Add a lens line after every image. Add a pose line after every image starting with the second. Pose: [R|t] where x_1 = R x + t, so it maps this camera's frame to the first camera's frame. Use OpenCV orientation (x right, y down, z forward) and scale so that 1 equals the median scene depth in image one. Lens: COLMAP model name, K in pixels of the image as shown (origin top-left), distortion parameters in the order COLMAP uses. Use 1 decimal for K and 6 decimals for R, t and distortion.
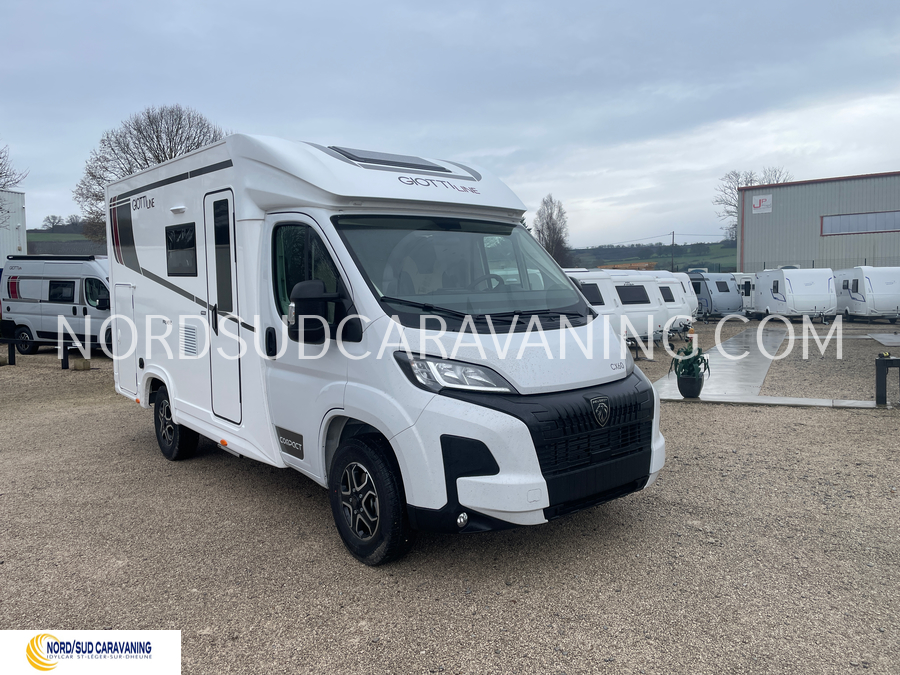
lens RADIAL K [[685.6, 0, 450.0], [0, 685.6, 337.5], [0, 0, 1]] dist [0.082652, -0.108439]
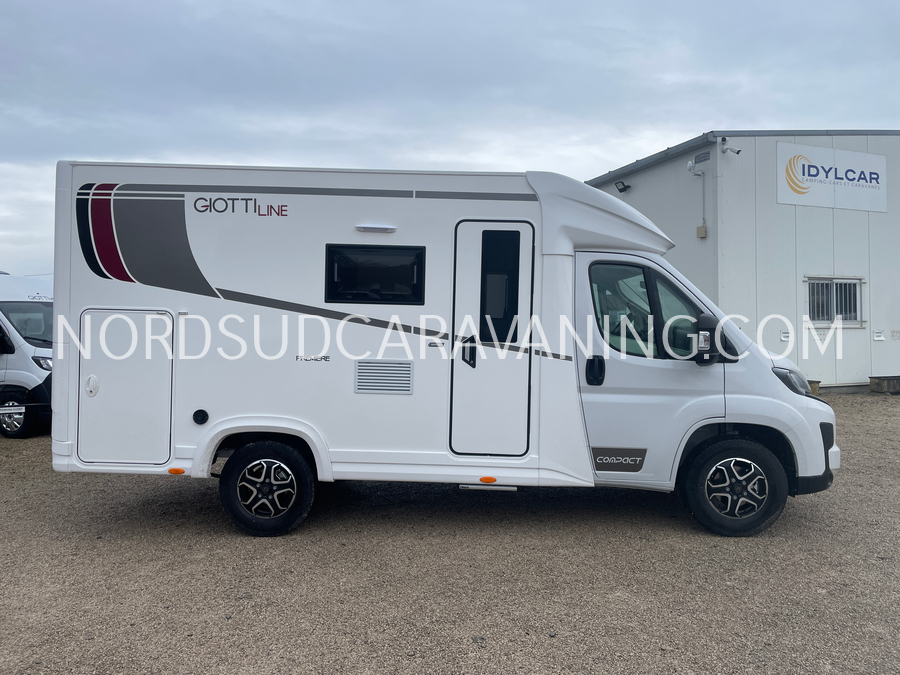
lens RADIAL K [[685.6, 0, 450.0], [0, 685.6, 337.5], [0, 0, 1]] dist [0.082652, -0.108439]
pose [[0.661771, 0.003848, 0.749696, -1.239537], [0.042169, 0.998213, -0.042346, -0.007121], [-0.748519, 0.059637, 0.660426, 0.459314]]
